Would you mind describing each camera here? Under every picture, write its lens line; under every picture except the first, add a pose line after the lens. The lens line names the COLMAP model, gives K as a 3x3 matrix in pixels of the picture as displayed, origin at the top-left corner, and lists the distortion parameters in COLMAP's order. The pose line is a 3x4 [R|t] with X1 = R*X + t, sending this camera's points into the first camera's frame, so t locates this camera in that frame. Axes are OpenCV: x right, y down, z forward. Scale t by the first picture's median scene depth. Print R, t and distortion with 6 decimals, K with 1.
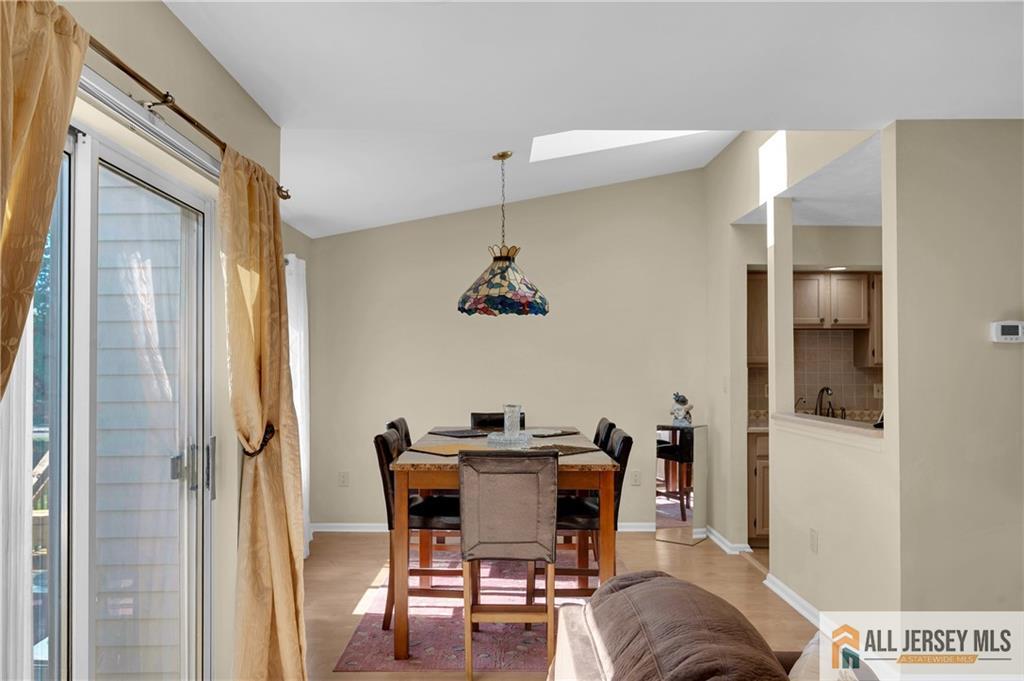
lens RADIAL K [[703.8, 0, 505.3], [0, 703.8, 360.7], [0, 0, 1]] dist [-0.002280, 0.000839]
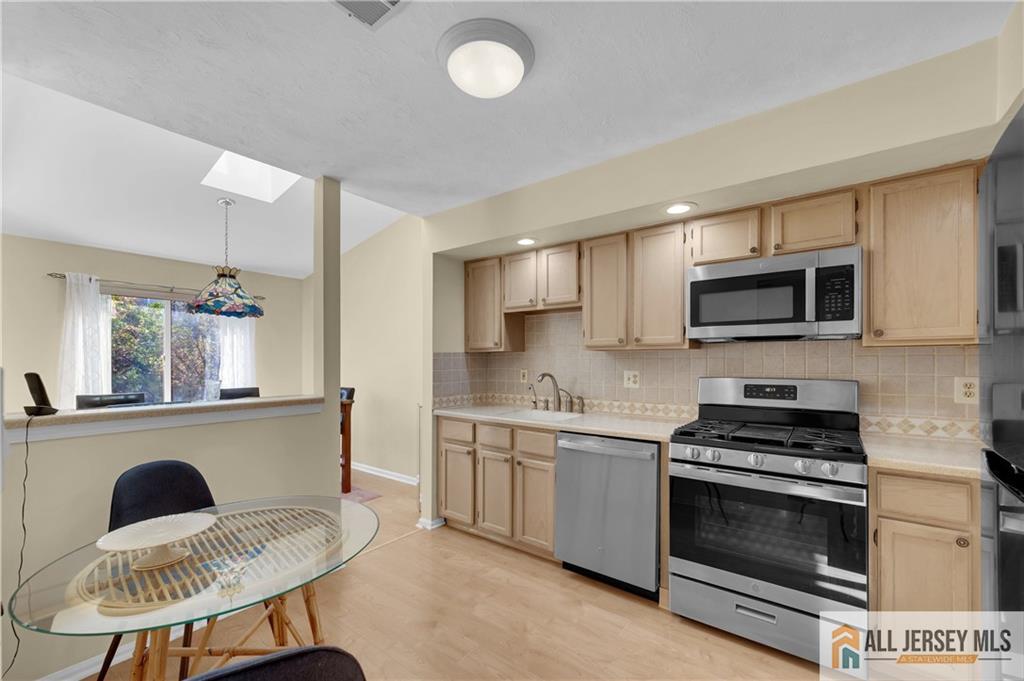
lens RADIAL K [[416.6, 0, 511.3], [0, 416.6, 362.0], [0, 0, 1]] dist [0.012410, 0.000141]
pose [[0.788736, 0.001444, -0.614731, 0.961845], [0.006949, 0.999912, 0.011264, 0.020806], [0.614693, -0.013156, 0.788657, 0.690889]]
